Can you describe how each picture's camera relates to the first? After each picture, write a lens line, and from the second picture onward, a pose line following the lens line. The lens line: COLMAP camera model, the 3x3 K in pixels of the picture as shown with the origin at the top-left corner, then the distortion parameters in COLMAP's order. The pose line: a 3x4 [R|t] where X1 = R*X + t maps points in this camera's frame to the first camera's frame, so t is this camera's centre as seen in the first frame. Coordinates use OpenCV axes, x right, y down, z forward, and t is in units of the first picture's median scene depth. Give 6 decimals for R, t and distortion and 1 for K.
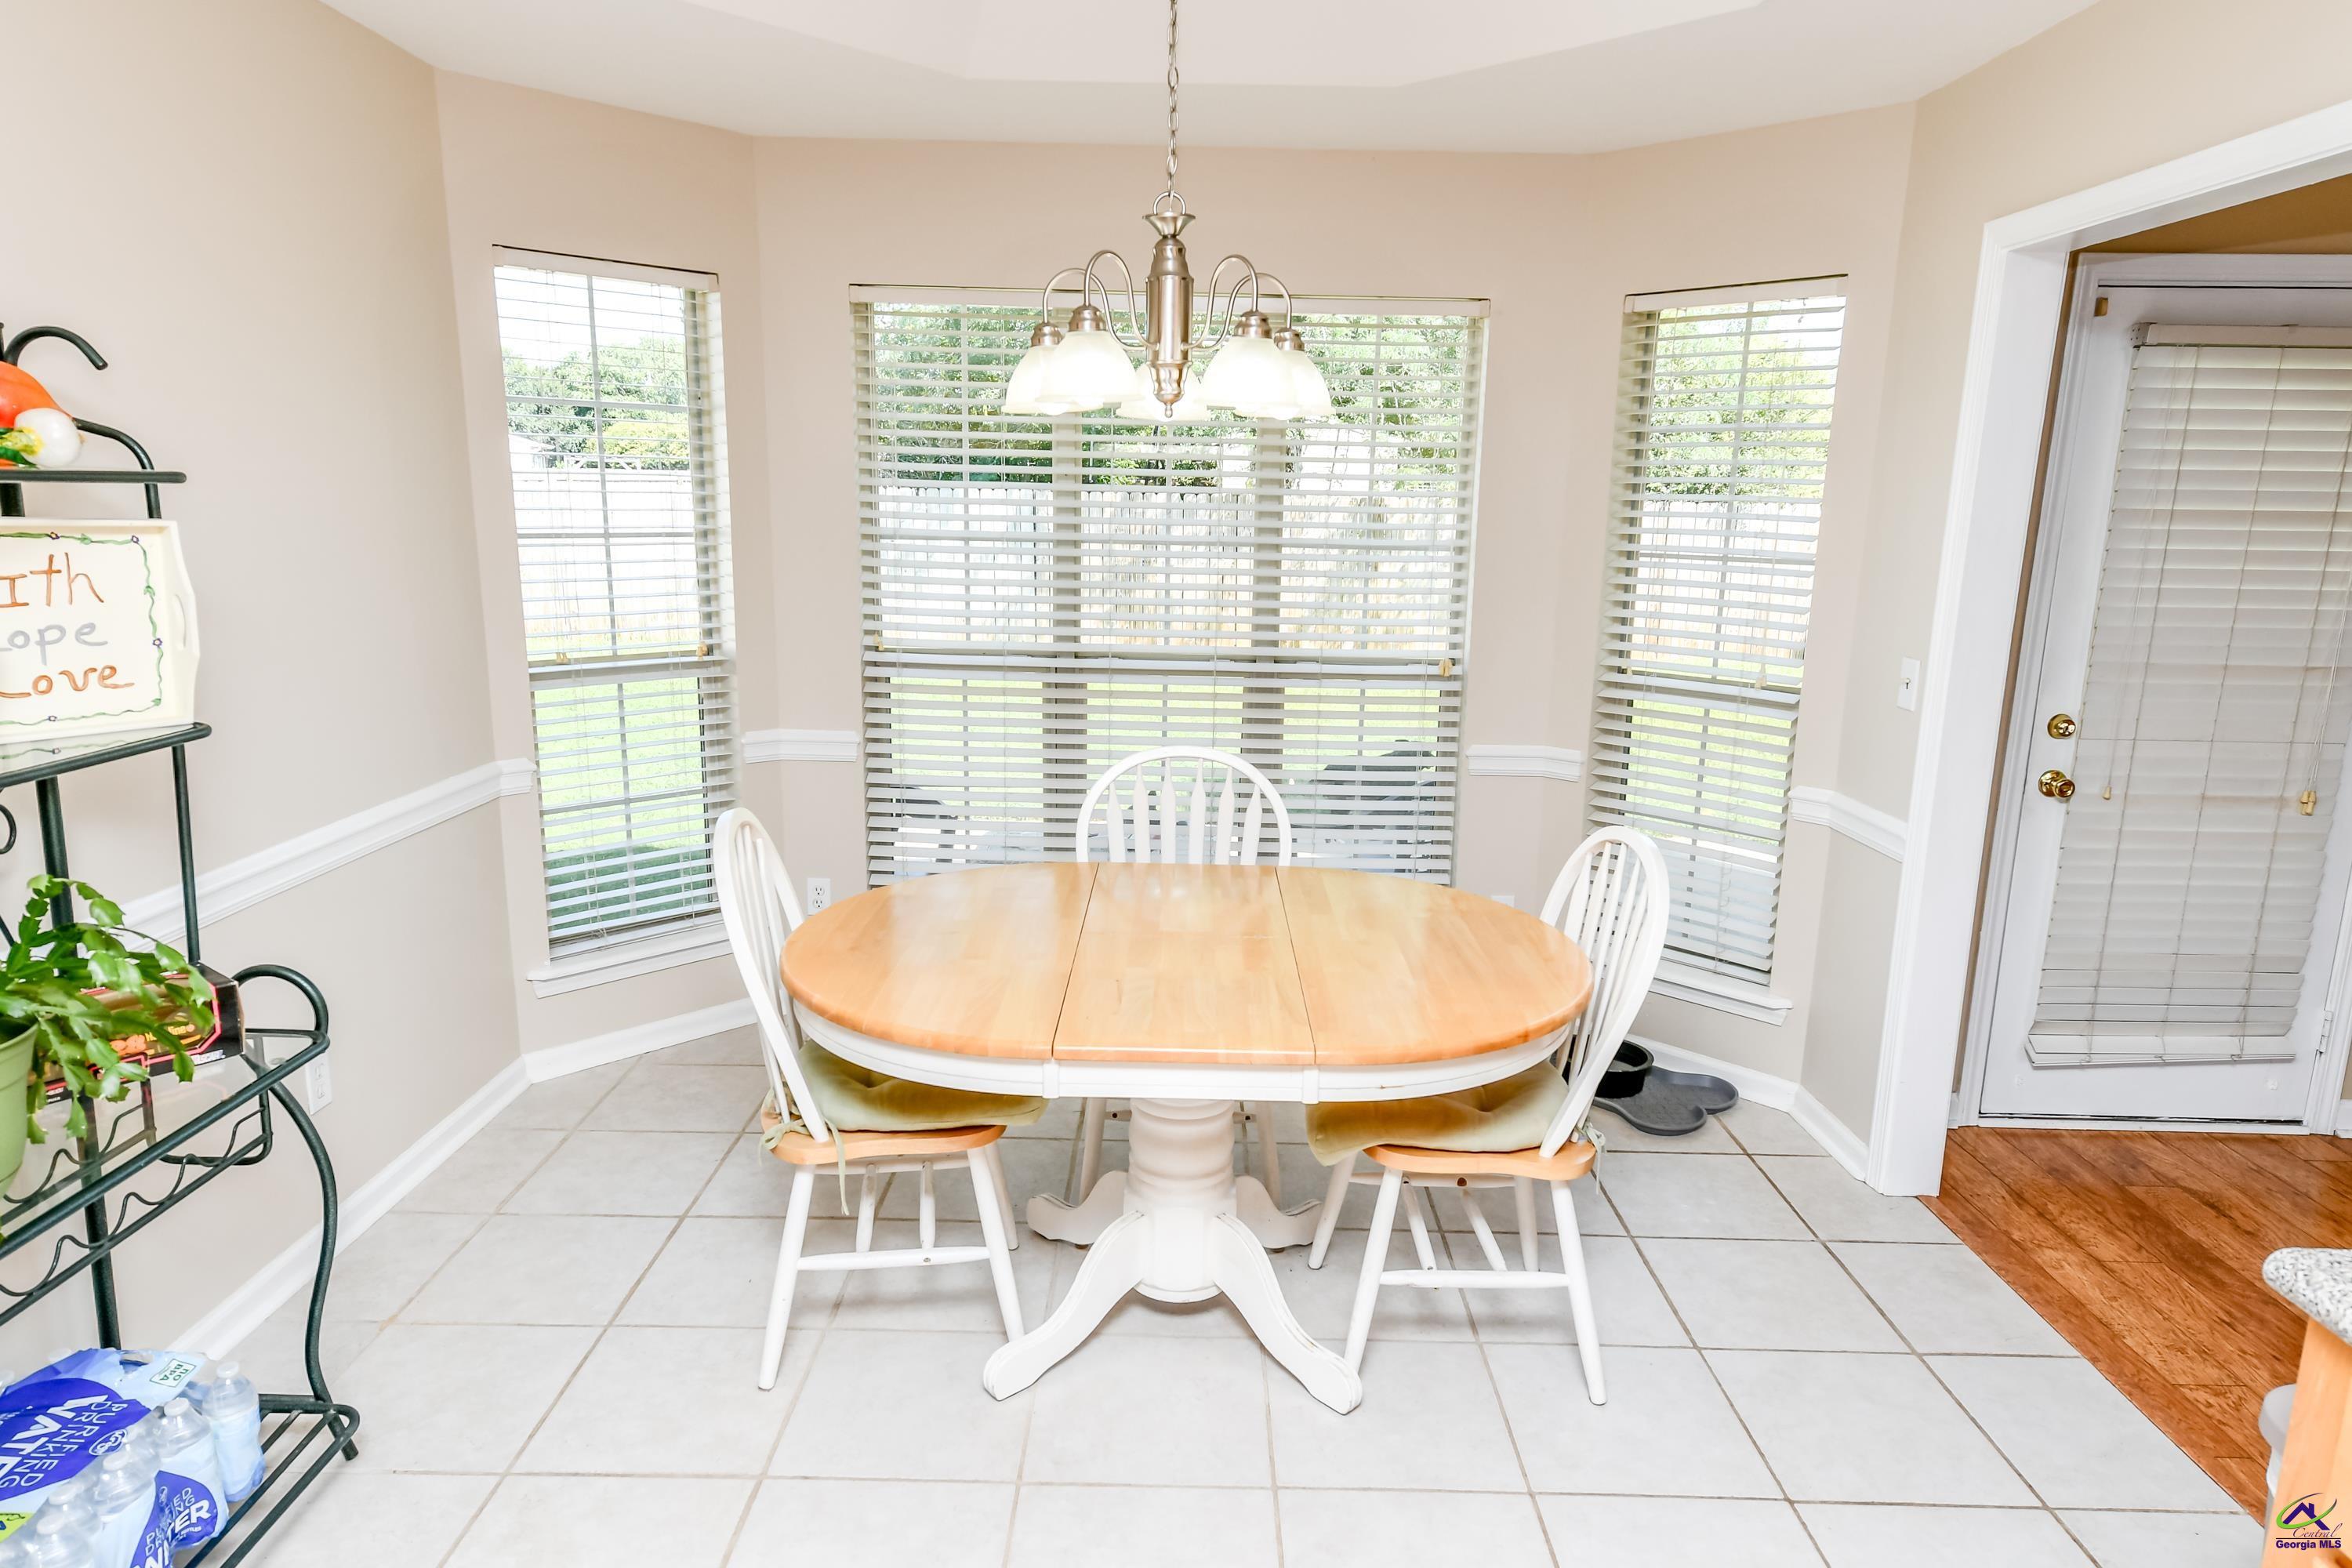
lens RADIAL K [[1421.2, 0, 1182.5], [0, 1421.2, 786.9], [0, 0, 1]] dist [0.032344, -0.000367]
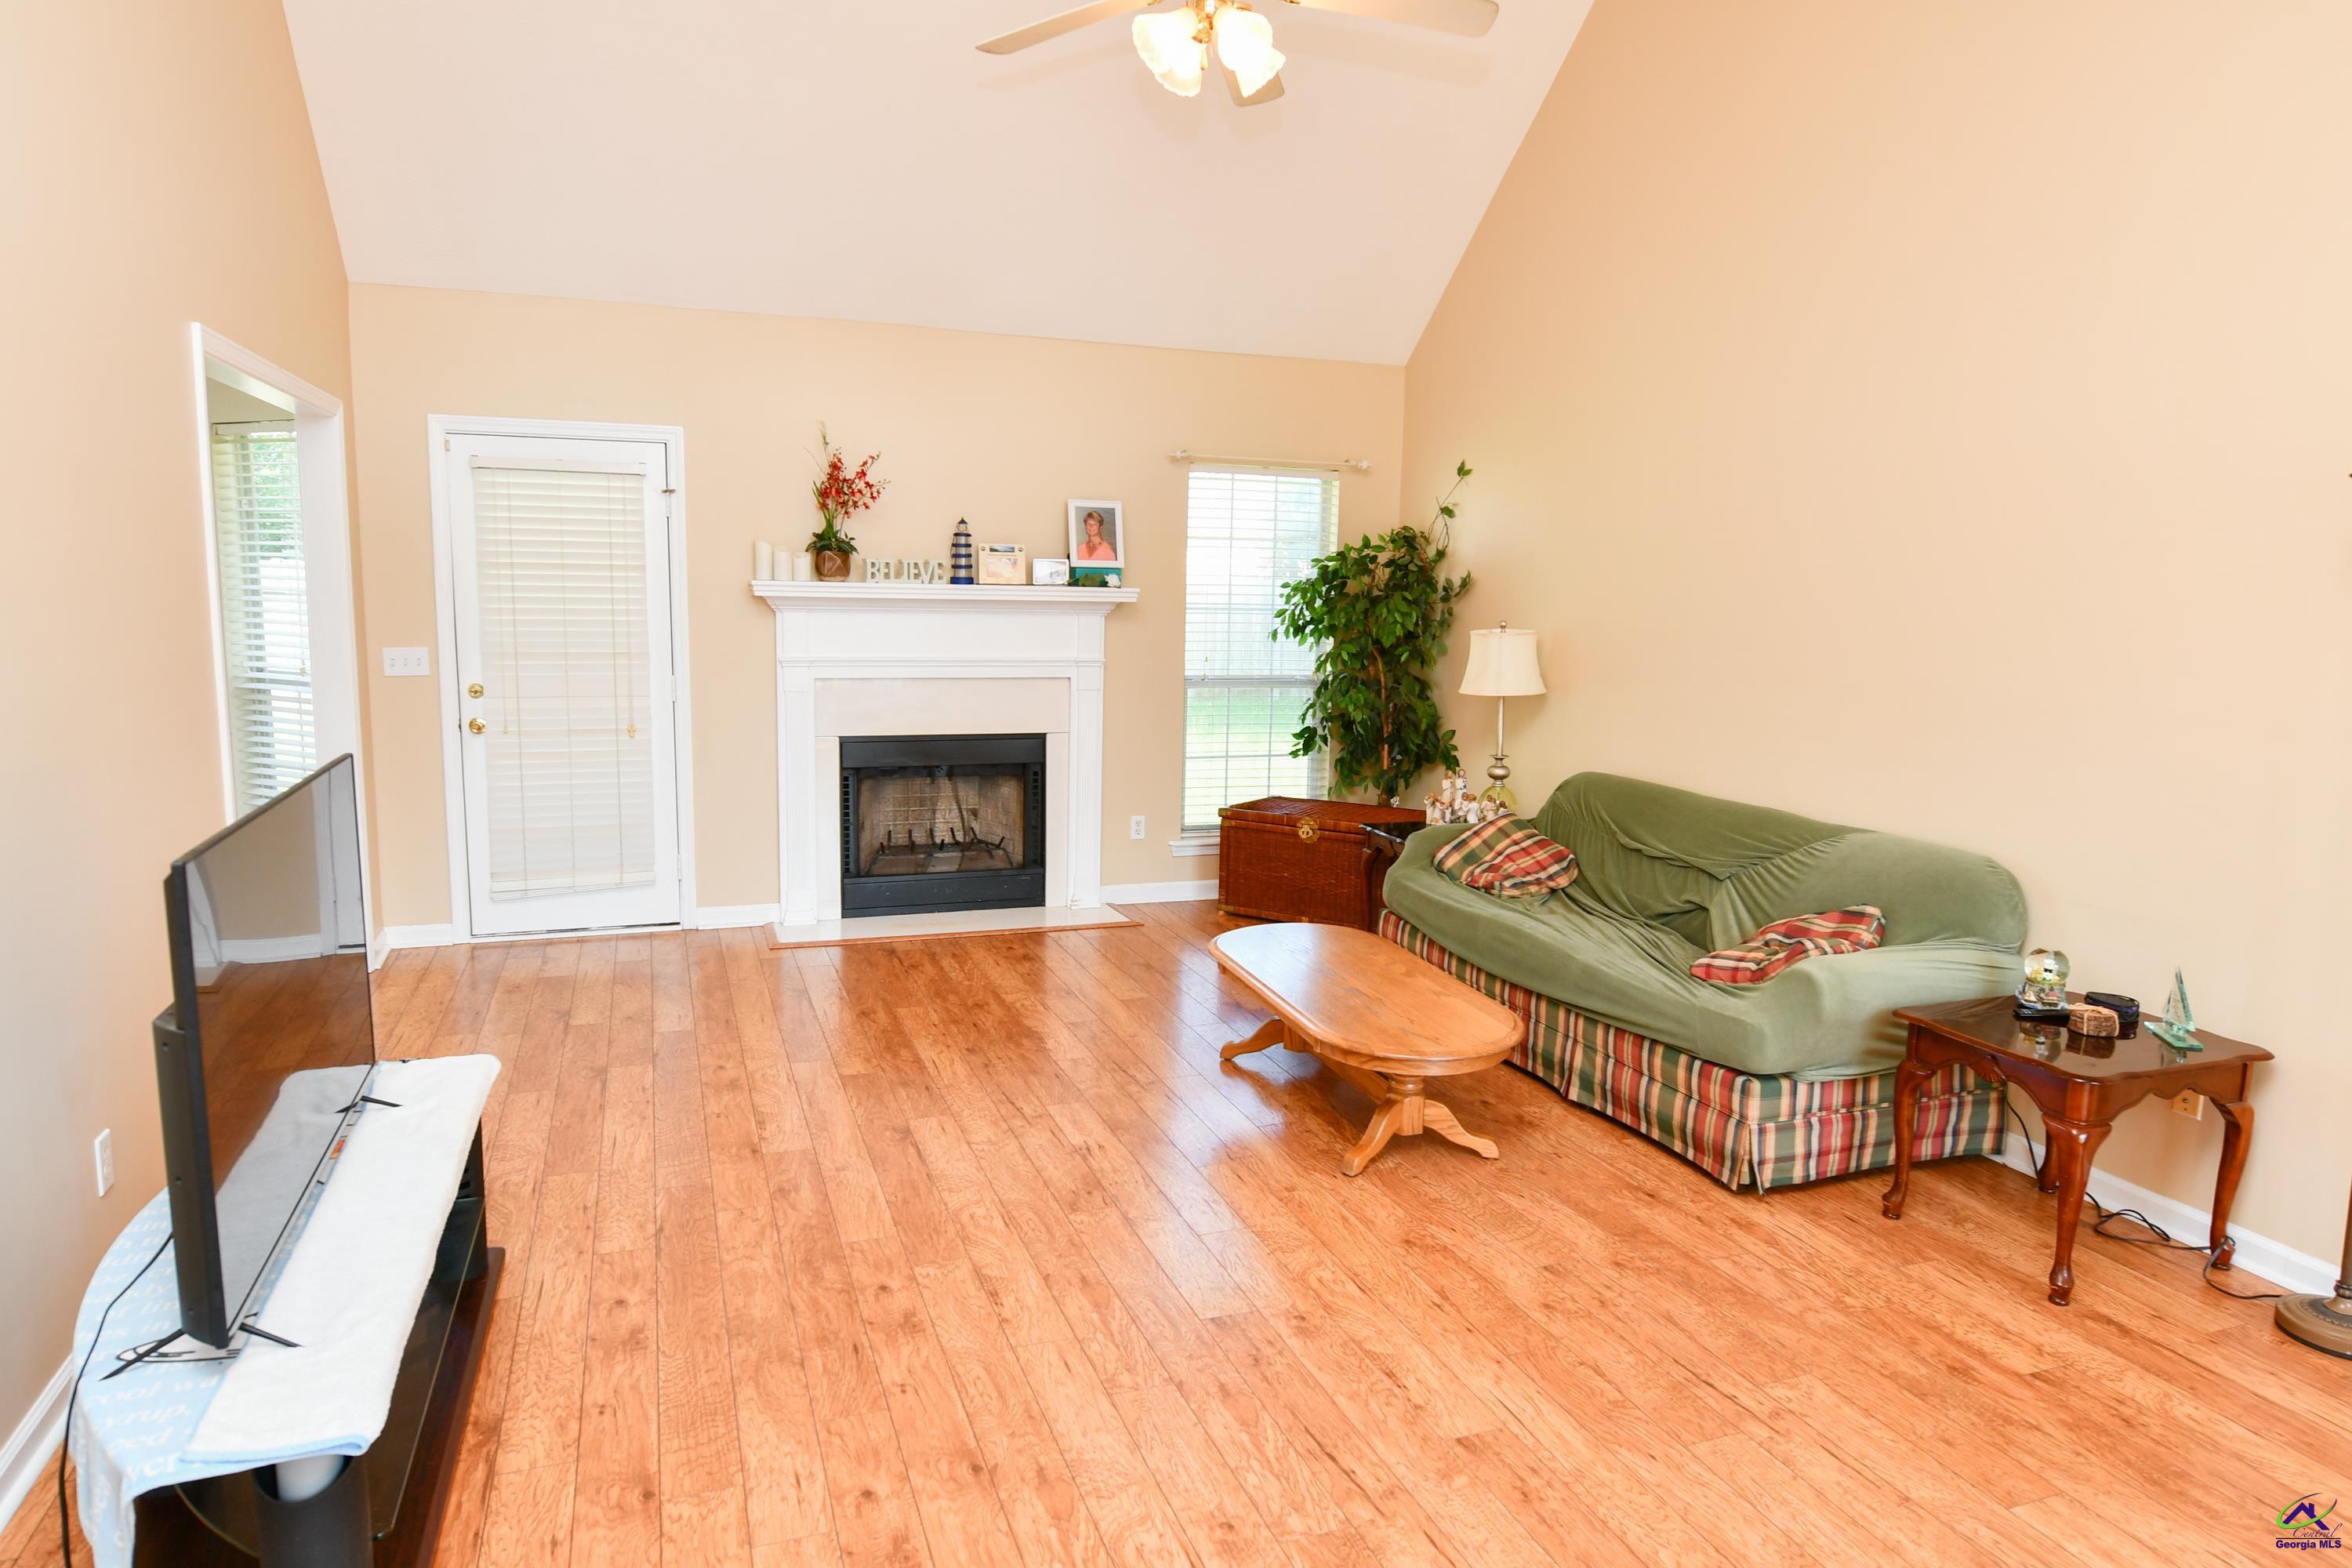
lens RADIAL K [[1435.3, 0, 1183.7], [0, 1435.3, 782.7], [0, 0, 1]] dist [-0.004769, -0.000945]
pose [[0.936396, -0.049064, 0.347498, 0.795191], [0.068567, 0.996674, -0.044043, 0.192313], [-0.344182, 0.065069, 0.936646, -0.826439]]
